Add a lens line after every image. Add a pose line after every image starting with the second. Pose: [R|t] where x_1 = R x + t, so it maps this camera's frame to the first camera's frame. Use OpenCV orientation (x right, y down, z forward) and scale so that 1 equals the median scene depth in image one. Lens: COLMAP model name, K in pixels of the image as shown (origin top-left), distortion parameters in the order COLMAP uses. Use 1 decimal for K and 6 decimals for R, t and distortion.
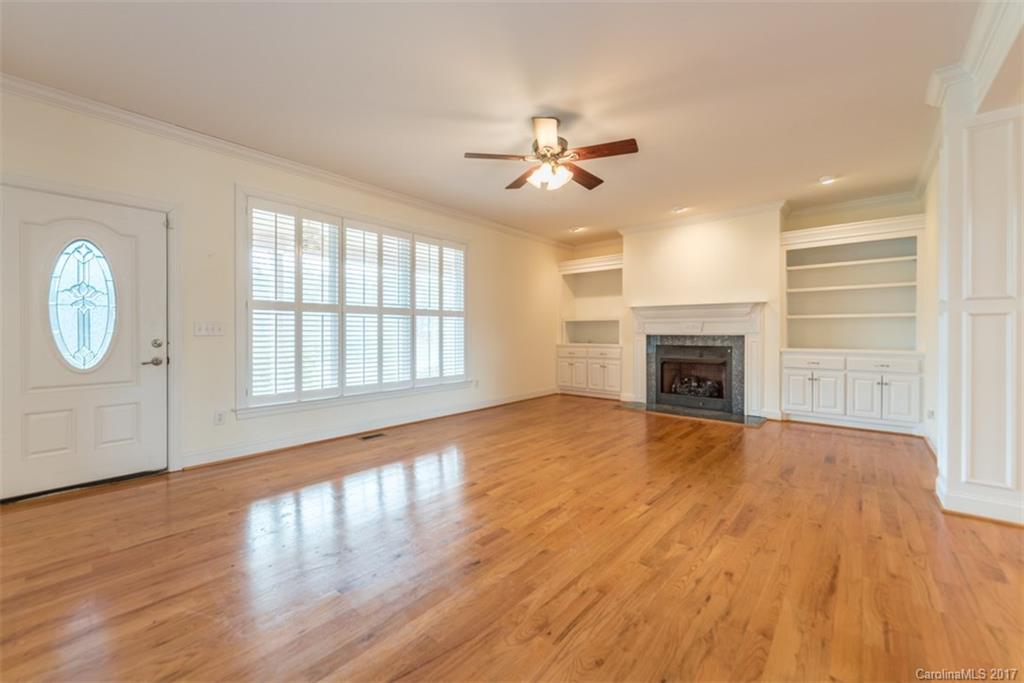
lens RADIAL K [[396.6, 0, 509.9], [0, 396.6, 336.5], [0, 0, 1]] dist [0.000338, 0.000010]
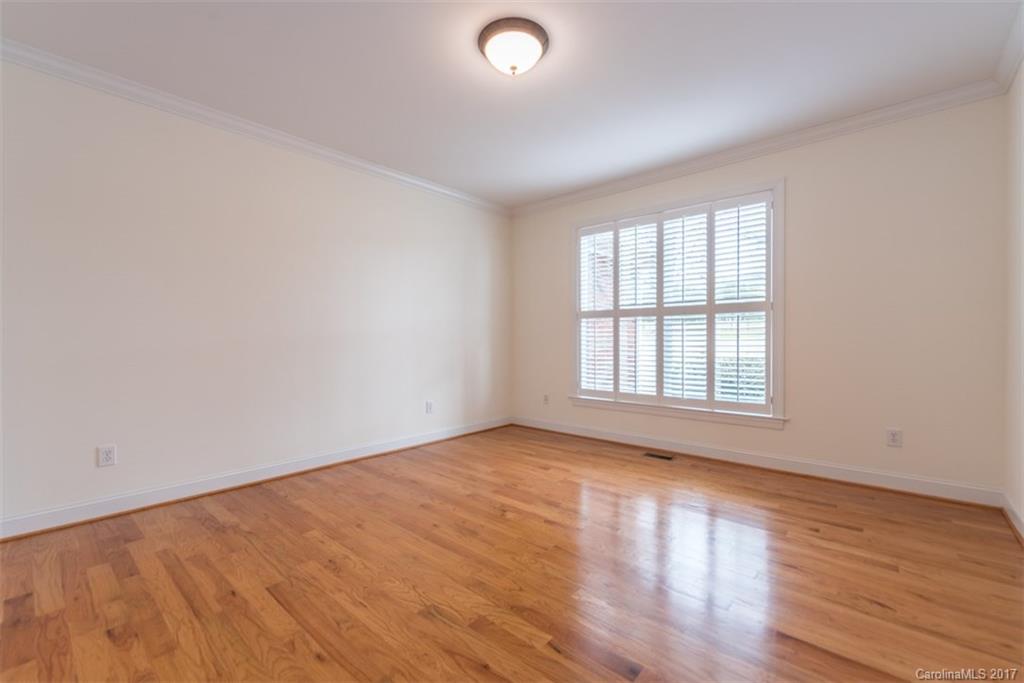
lens RADIAL K [[442.2, 0, 521.2], [0, 442.2, 340.2], [0, 0, 1]] dist [0.002732, 0.000179]
pose [[-0.021115, 0.003880, -0.999770, 0.690604], [-0.002631, 0.999989, 0.003937, -0.006474], [0.999774, 0.002714, -0.021105, 0.787630]]
